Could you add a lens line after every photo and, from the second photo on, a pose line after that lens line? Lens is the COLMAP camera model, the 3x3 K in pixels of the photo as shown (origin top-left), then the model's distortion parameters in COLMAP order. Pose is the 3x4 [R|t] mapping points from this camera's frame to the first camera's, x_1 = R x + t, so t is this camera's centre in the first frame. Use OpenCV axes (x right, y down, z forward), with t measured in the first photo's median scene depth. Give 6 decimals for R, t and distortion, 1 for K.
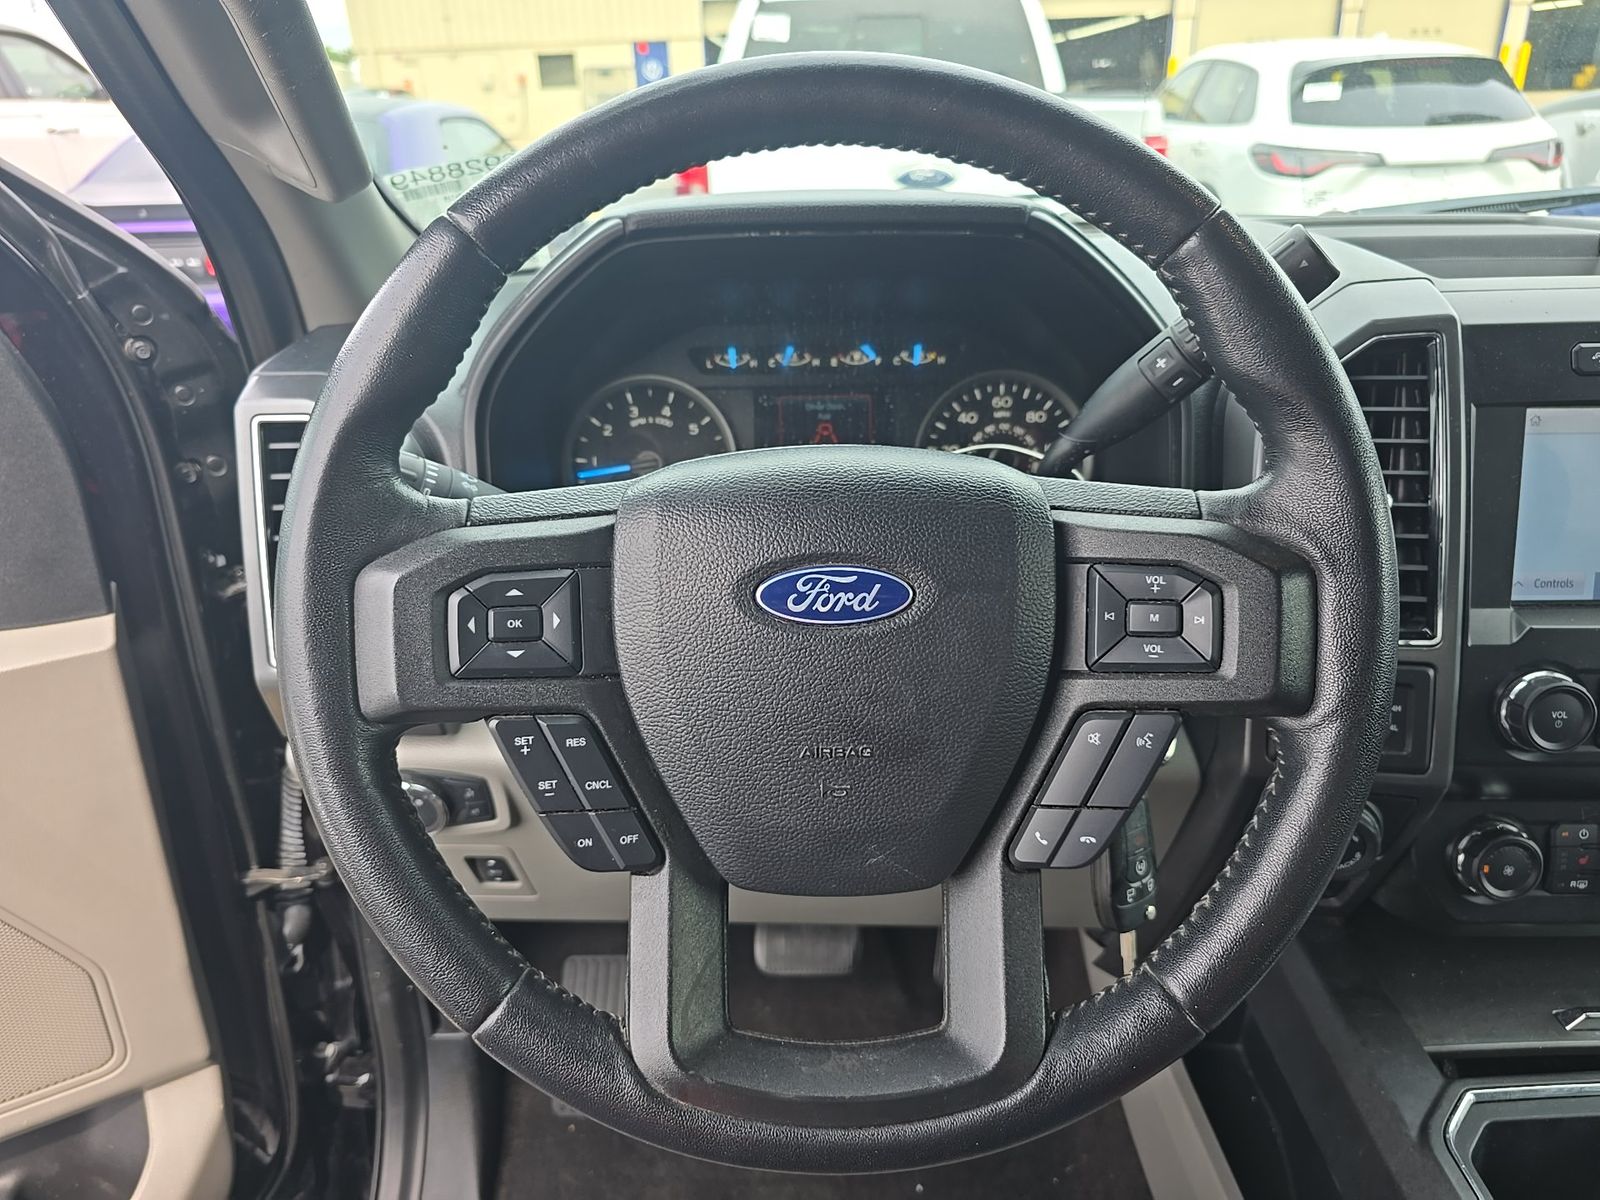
lens RADIAL K [[1070.6, 0, 803.7], [0, 1070.6, 598.0], [0, 0, 1]] dist [0.044408, -0.036070]
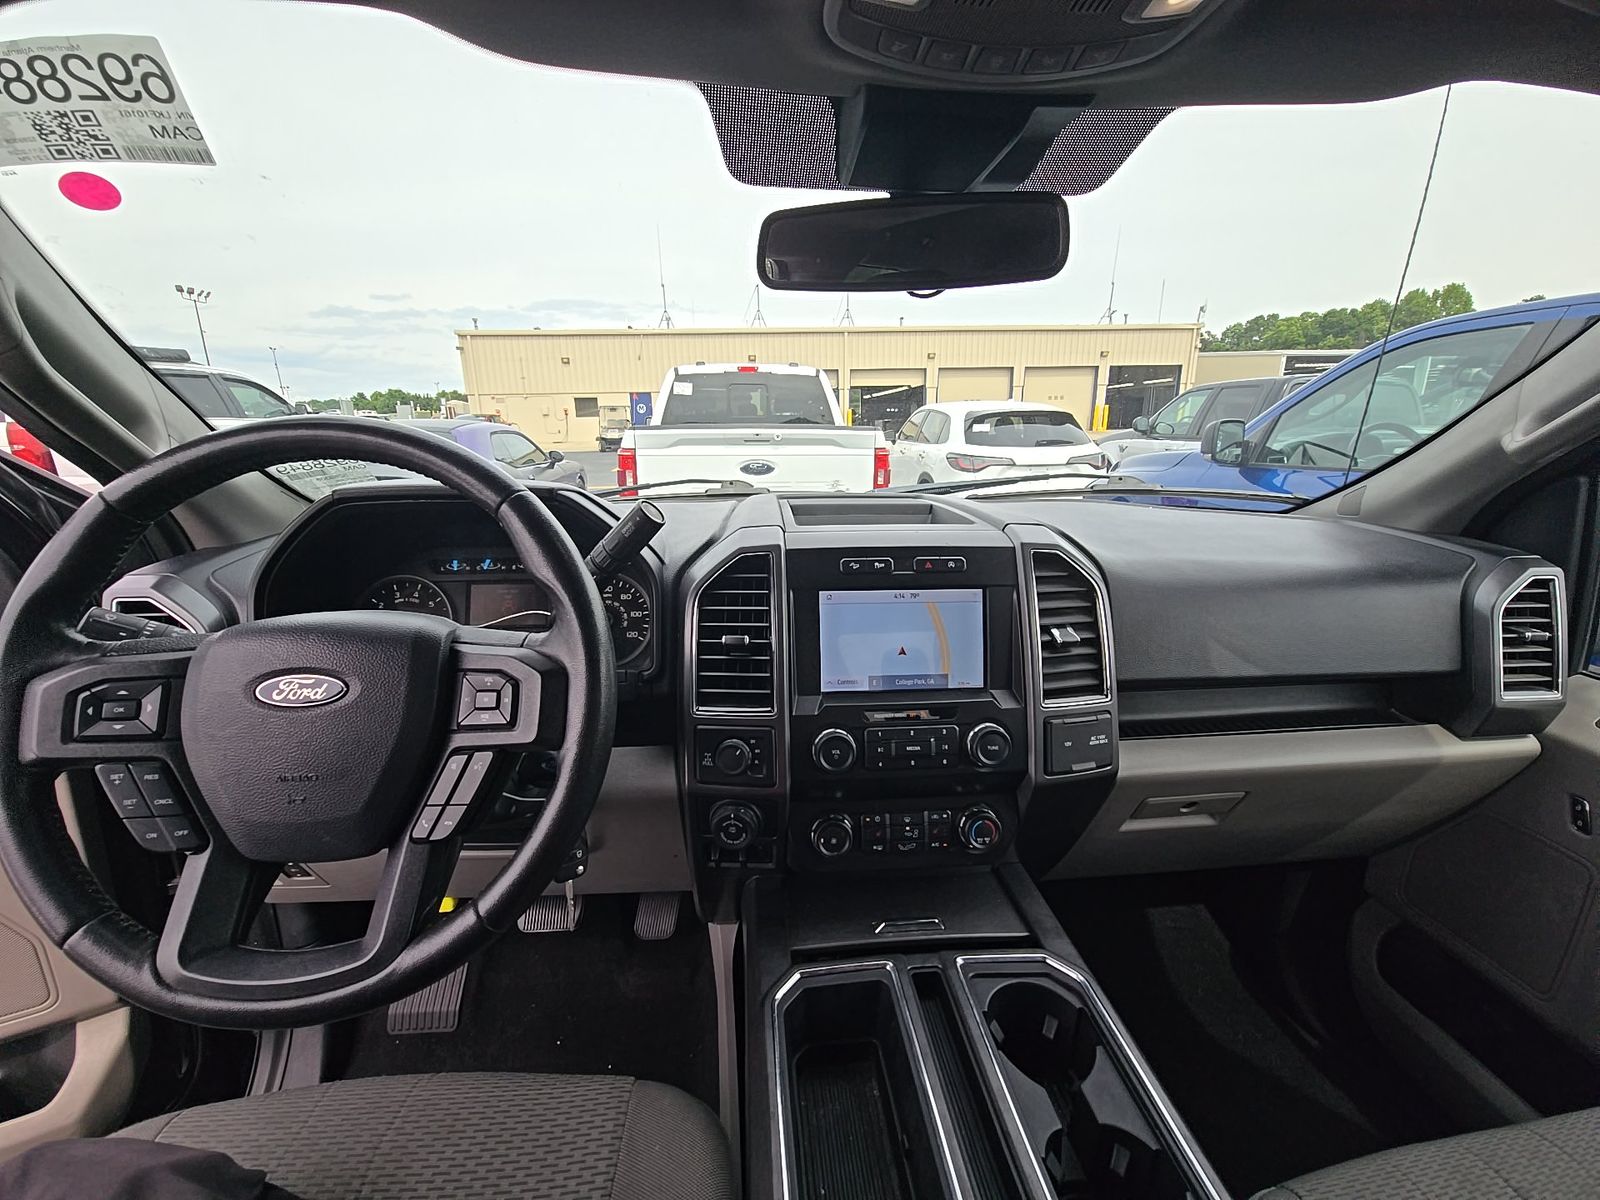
lens RADIAL K [[638.4, 0, 788.7], [0, 638.4, 613.1], [0, 0, 1]] dist [0.004185, -0.000404]
pose [[0.996437, -0.006655, 0.084082, 0.399924], [0.018837, 0.989262, -0.144933, 0.021444], [-0.082214, 0.146000, 0.985862, -0.089756]]
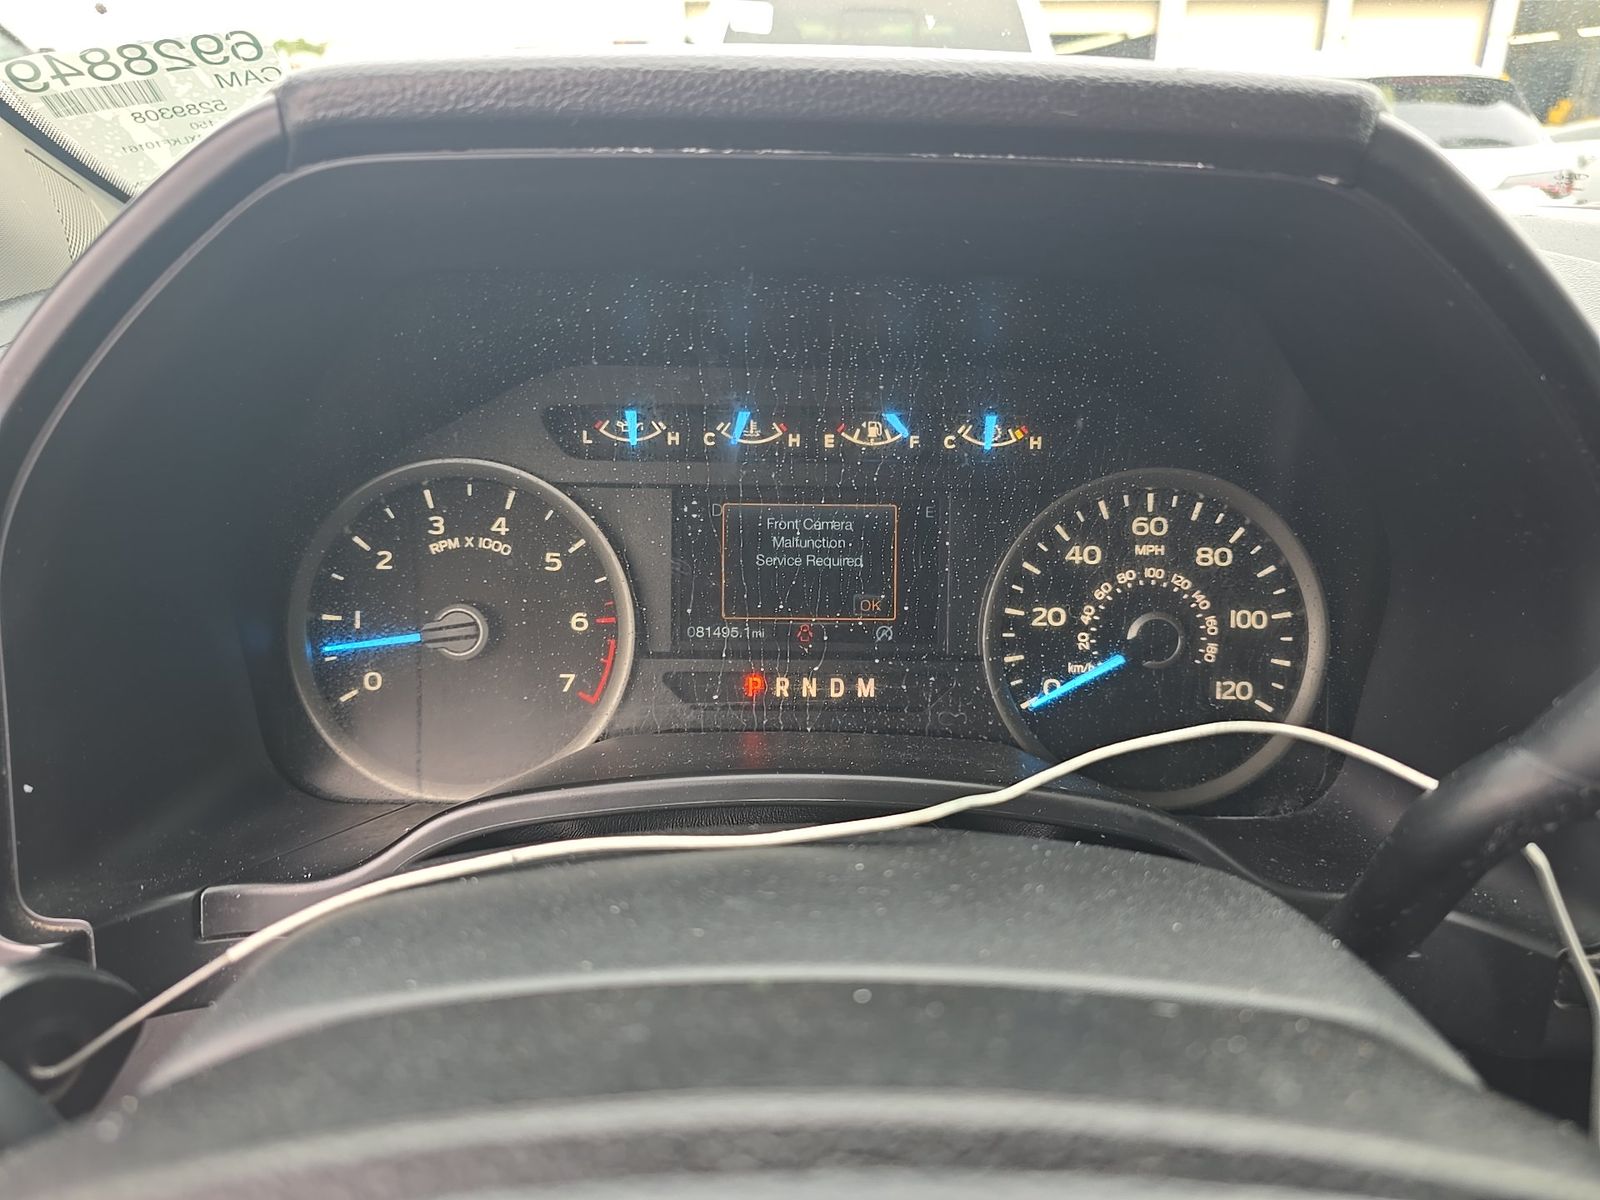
lens RADIAL K [[1070.6, 0, 805.5], [0, 1070.6, 592.3], [0, 0, 1]] dist [0.044408, -0.036070]
pose [[0.999299, 0.023520, 0.029136, 0.003604], [-0.023155, 0.999650, -0.012804, -0.139948], [-0.029427, 0.012120, 0.999493, 0.484689]]
